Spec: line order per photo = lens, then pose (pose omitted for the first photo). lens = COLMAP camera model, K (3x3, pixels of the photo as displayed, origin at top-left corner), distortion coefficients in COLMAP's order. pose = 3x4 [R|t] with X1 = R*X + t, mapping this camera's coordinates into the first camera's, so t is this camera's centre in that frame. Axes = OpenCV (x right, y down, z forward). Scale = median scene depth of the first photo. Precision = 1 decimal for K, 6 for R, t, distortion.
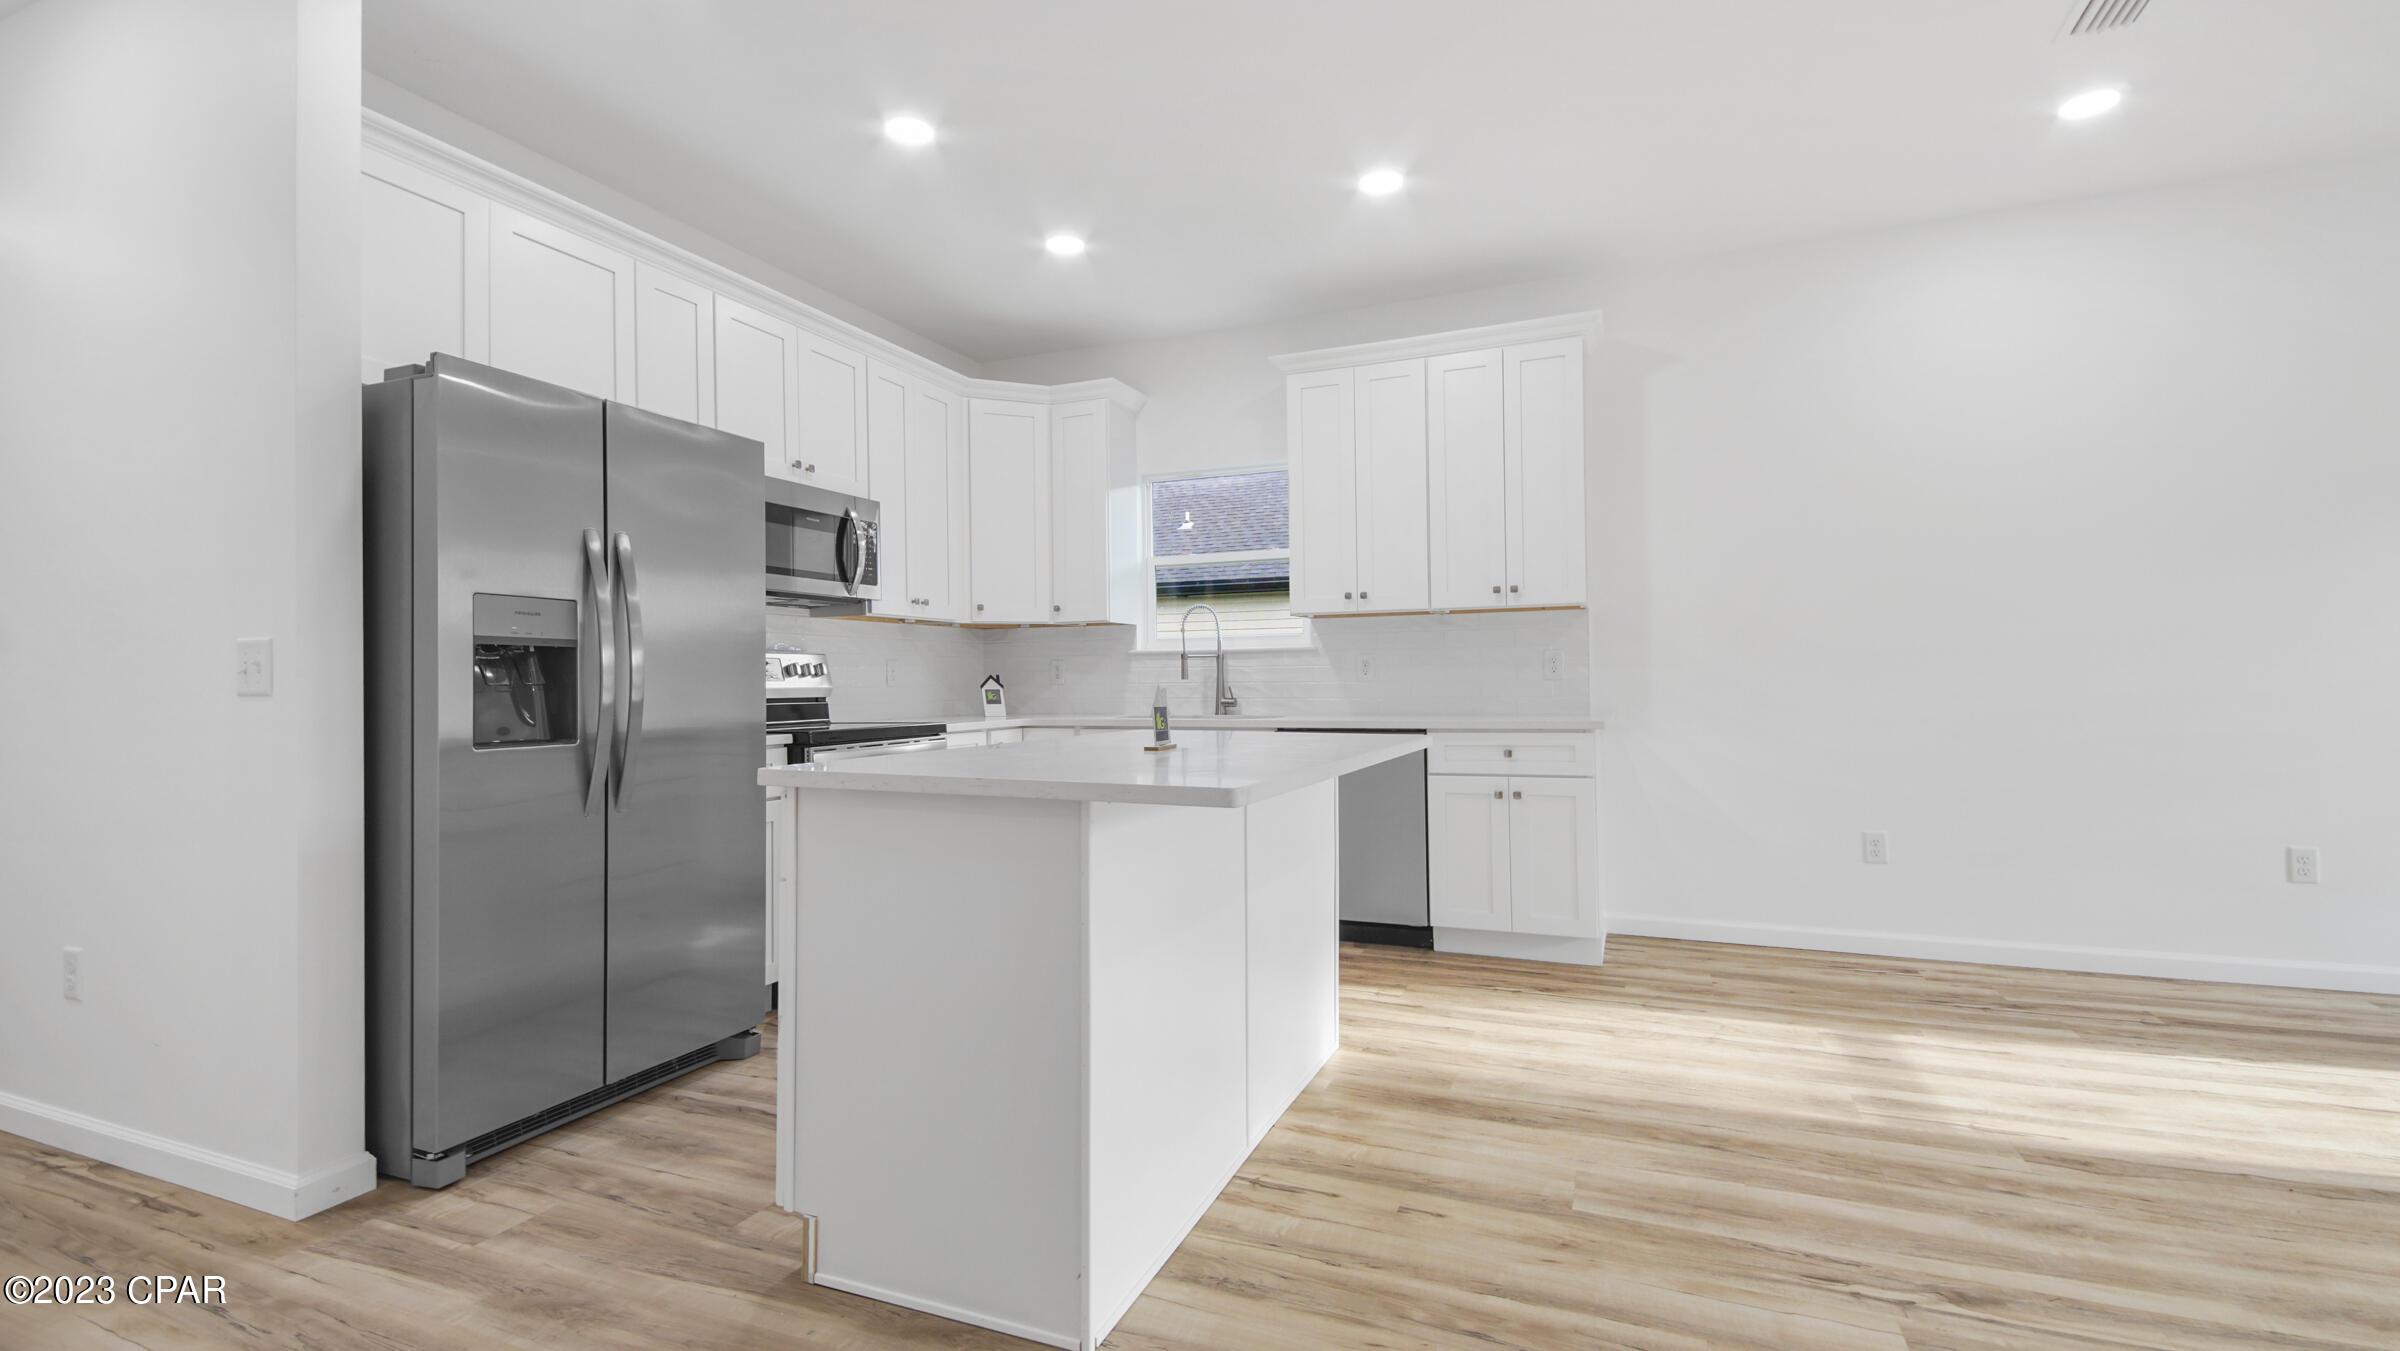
lens RADIAL K [[1059.6, 0, 1194.2], [0, 1059.6, 667.9], [0, 0, 1]] dist [0.040308, -0.023205]
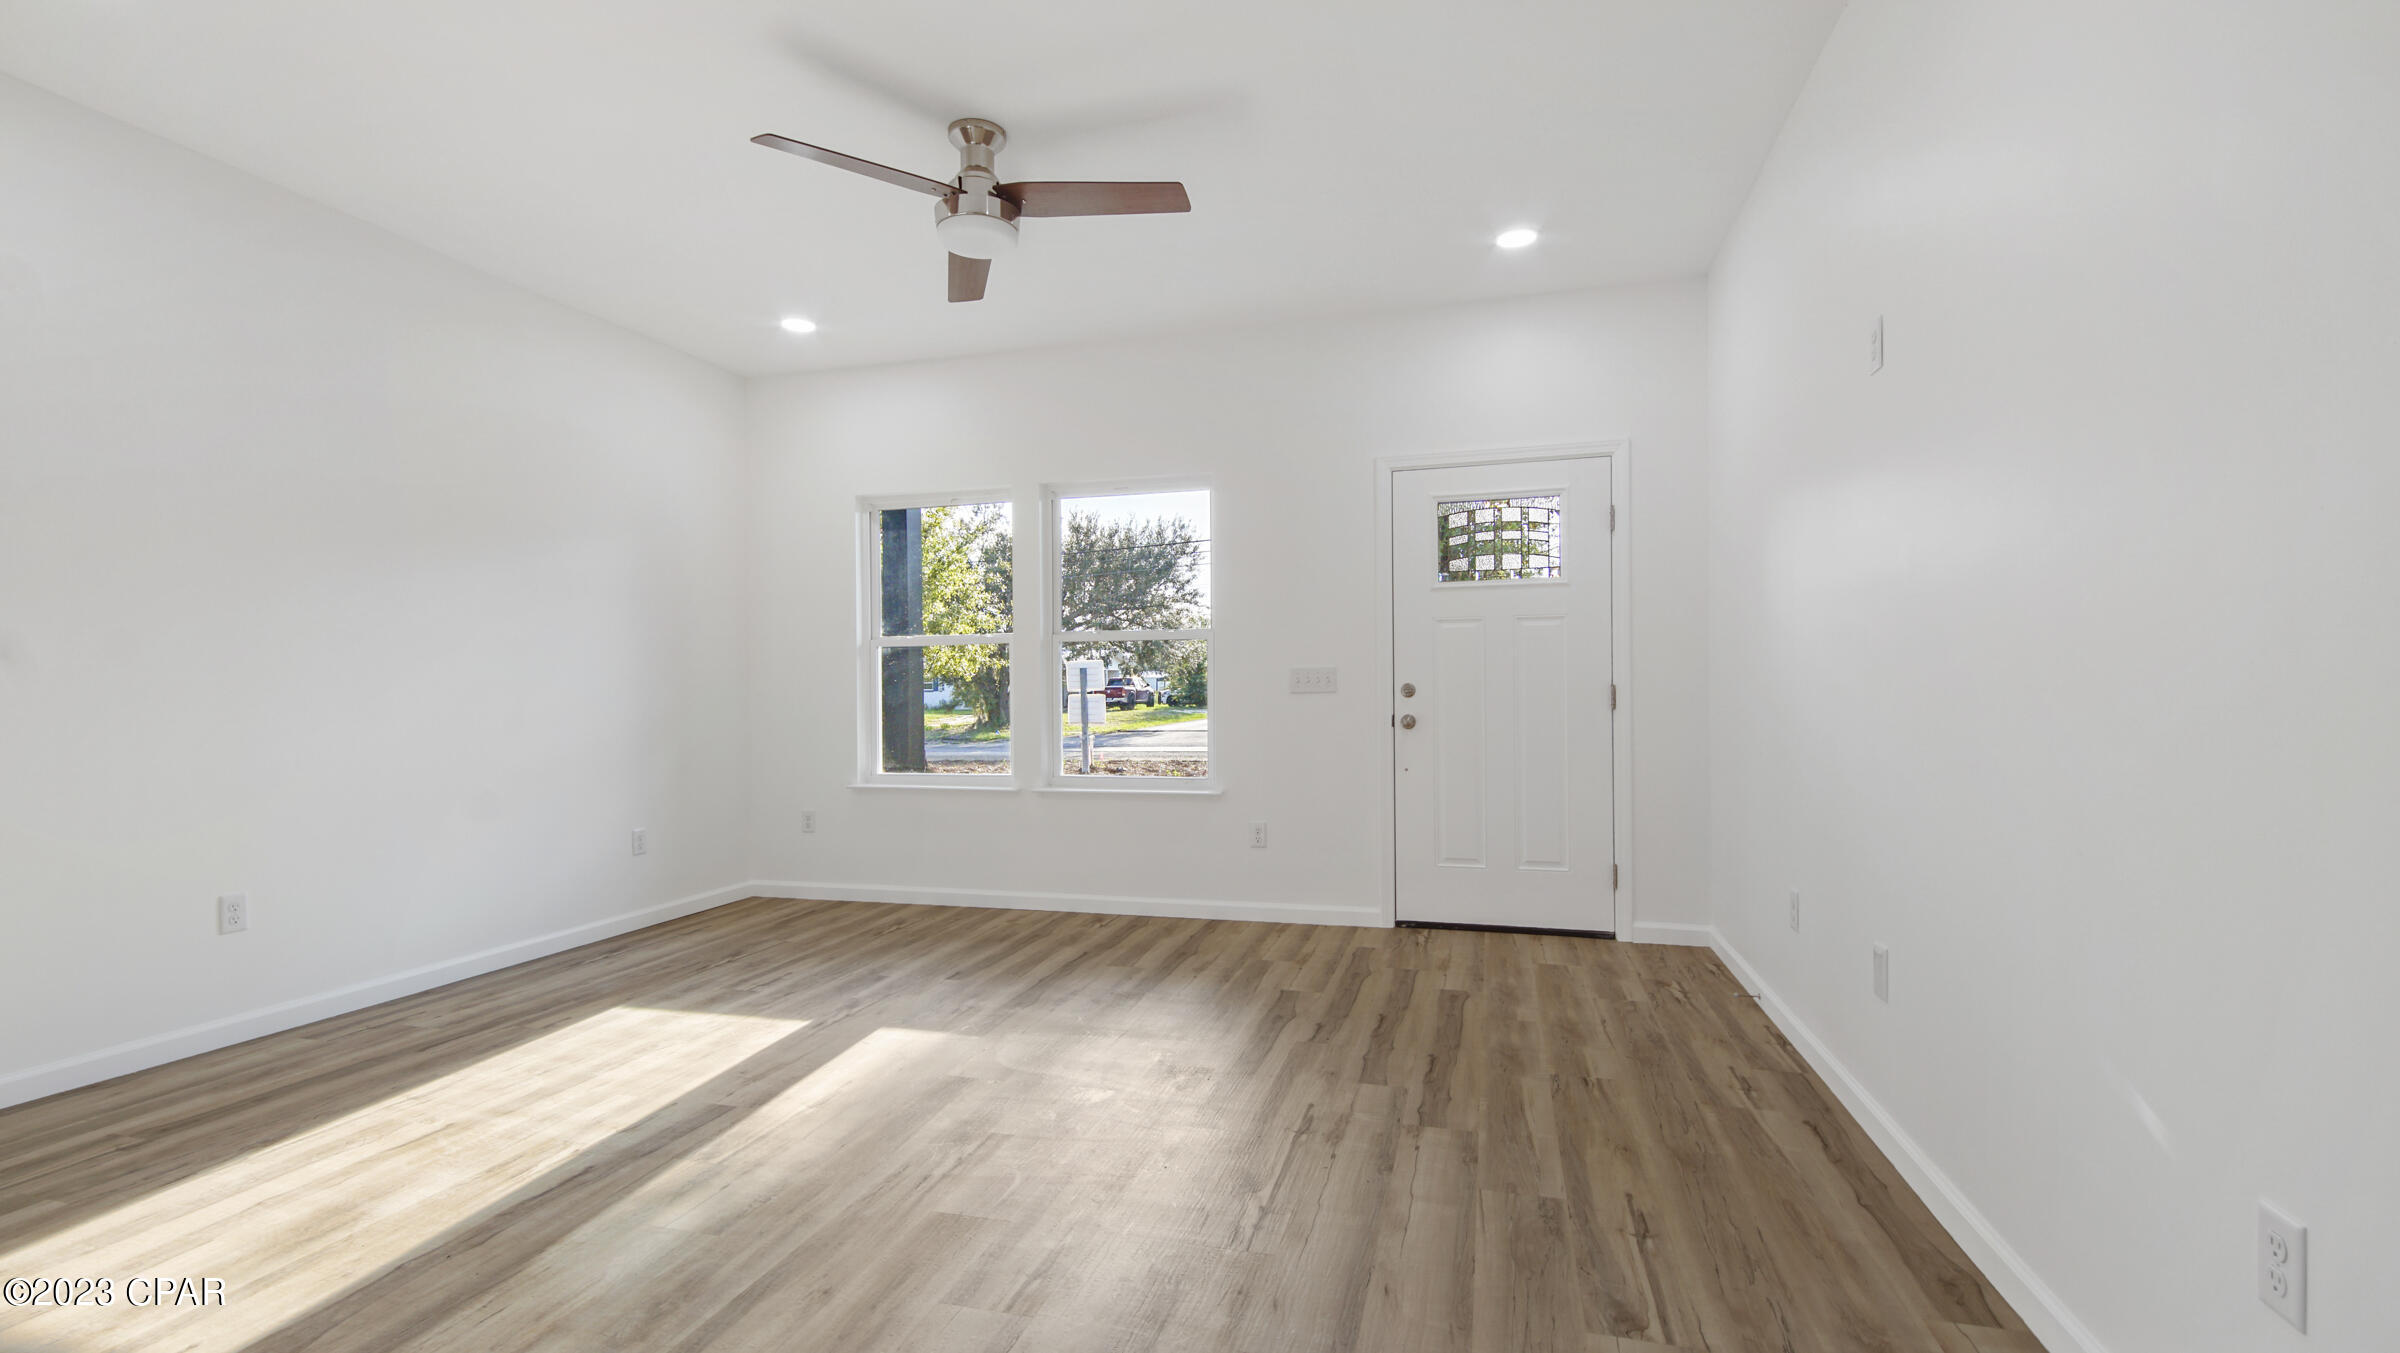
lens RADIAL K [[1047.0, 0, 1197.9], [0, 1047.0, 684.9], [0, 0, 1]] dist [0.038455, -0.022724]
pose [[-0.122464, 0.022783, 0.992211, 0.005671], [-0.002647, 0.999725, -0.023282, 0.004827], [-0.992469, -0.005478, -0.122370, 0.300743]]
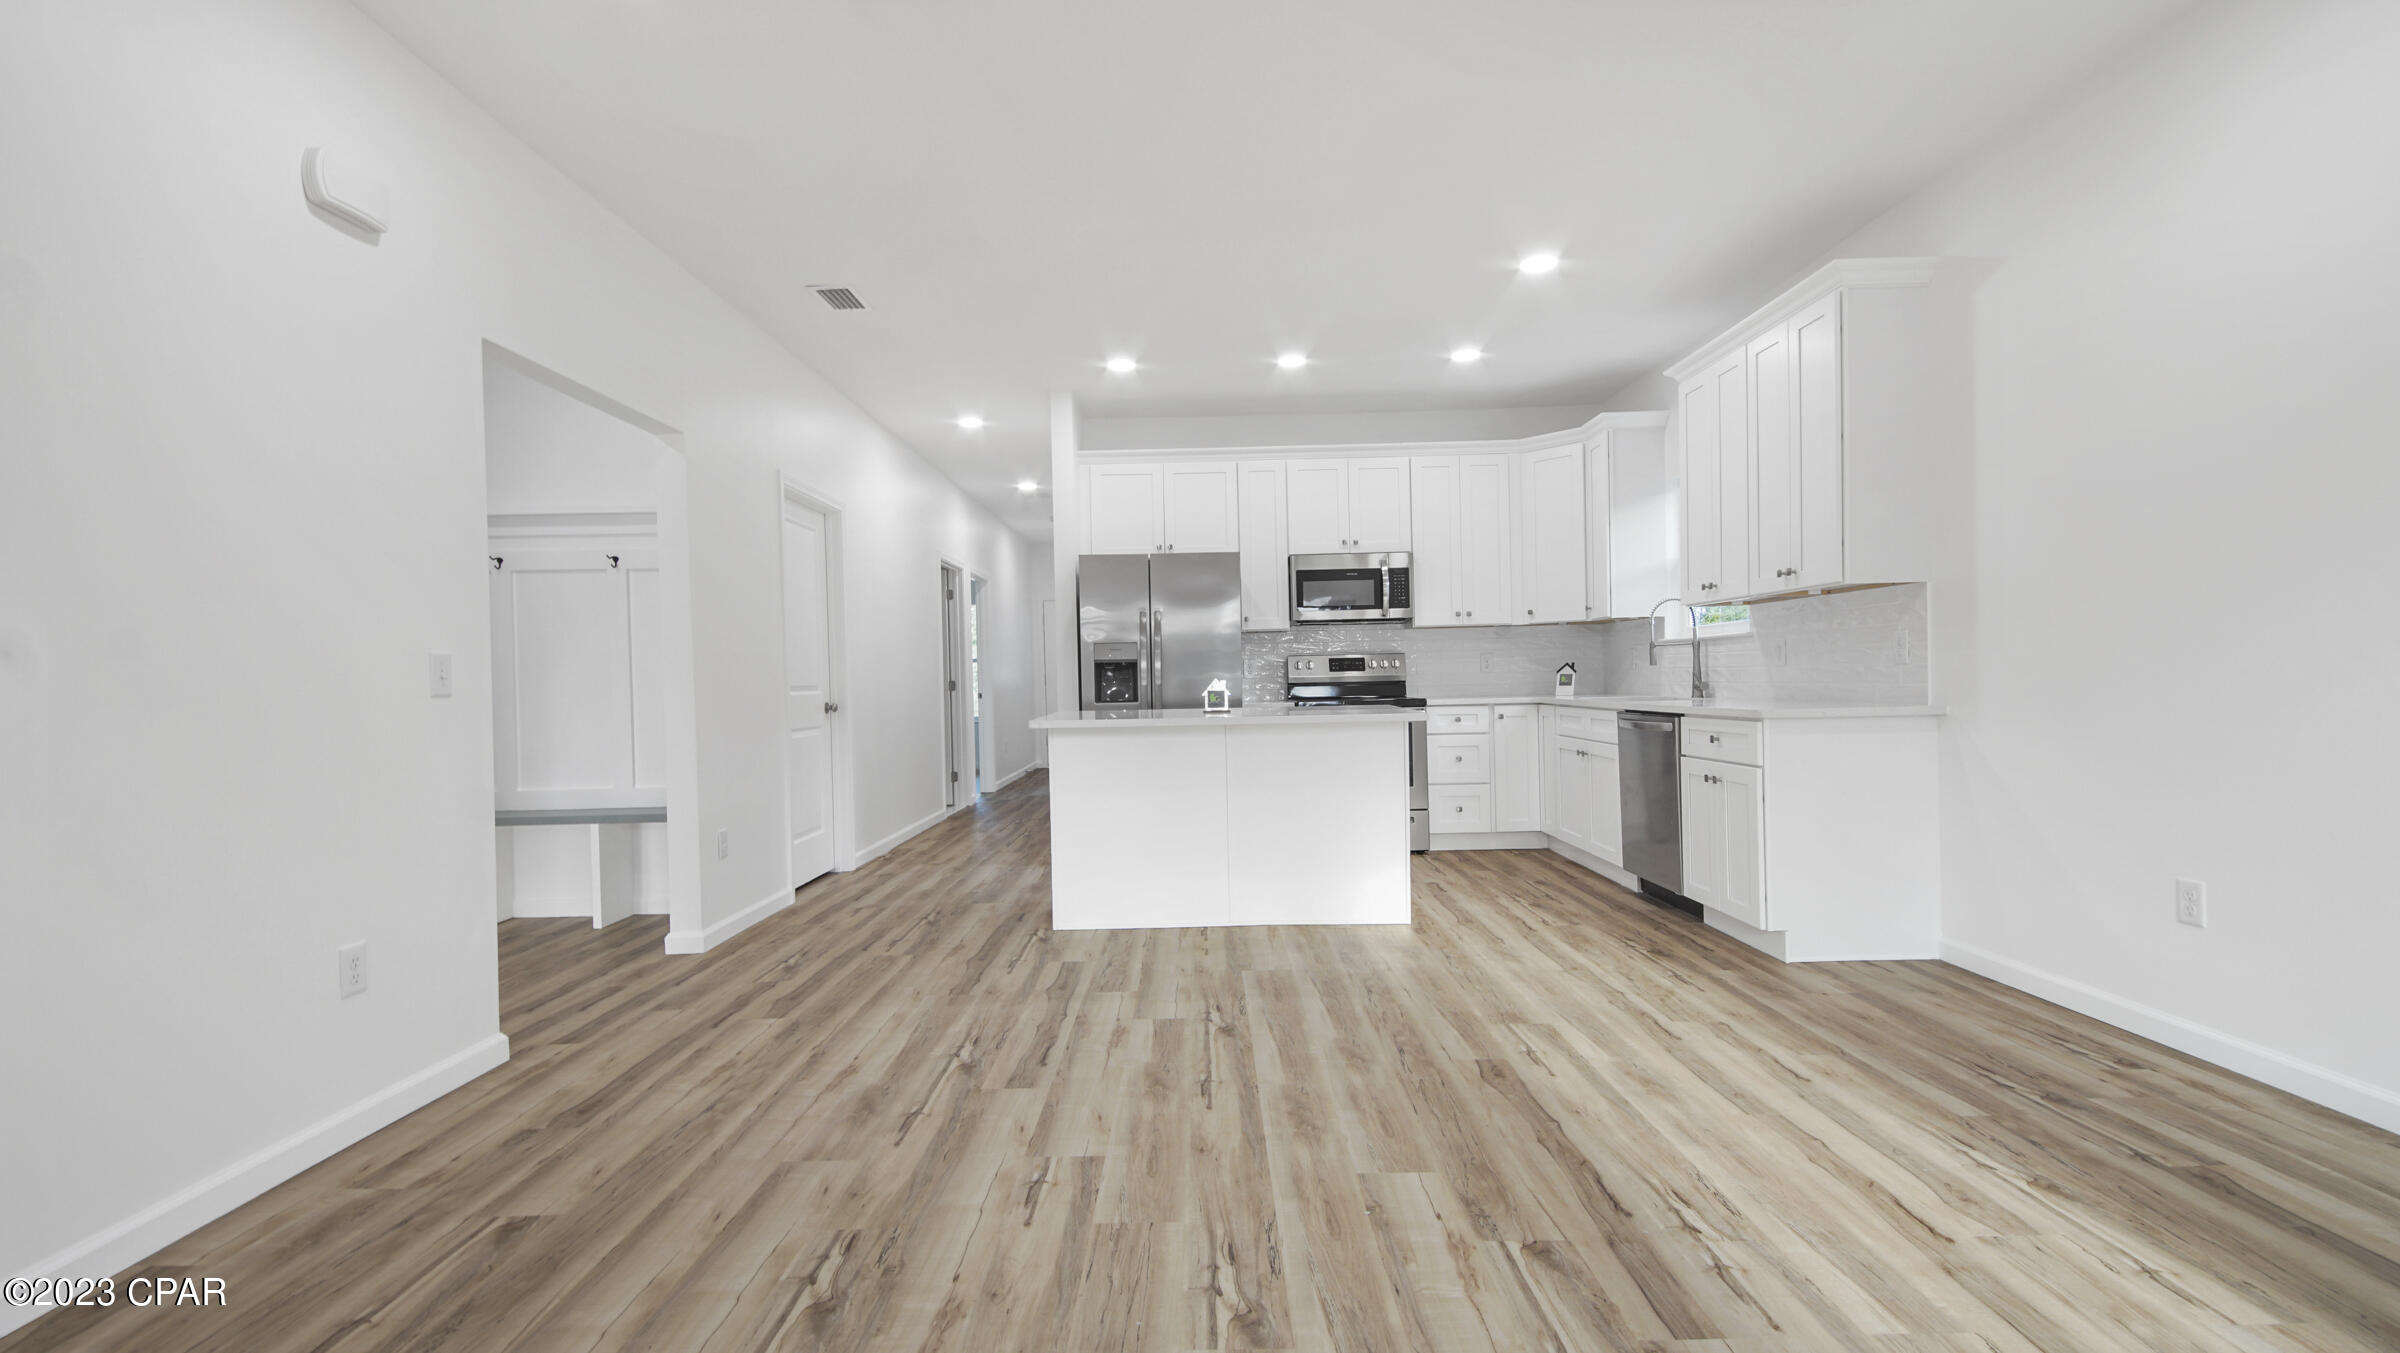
lens RADIAL K [[1059.6, 0, 1194.2], [0, 1059.6, 668.9], [0, 0, 1]] dist [0.040308, -0.023205]
pose [[0.381602, -0.005369, -0.924311, 1.239036], [0.029809, 0.999534, 0.006500, -0.011006], [0.923846, -0.030033, 0.381584, 0.161927]]
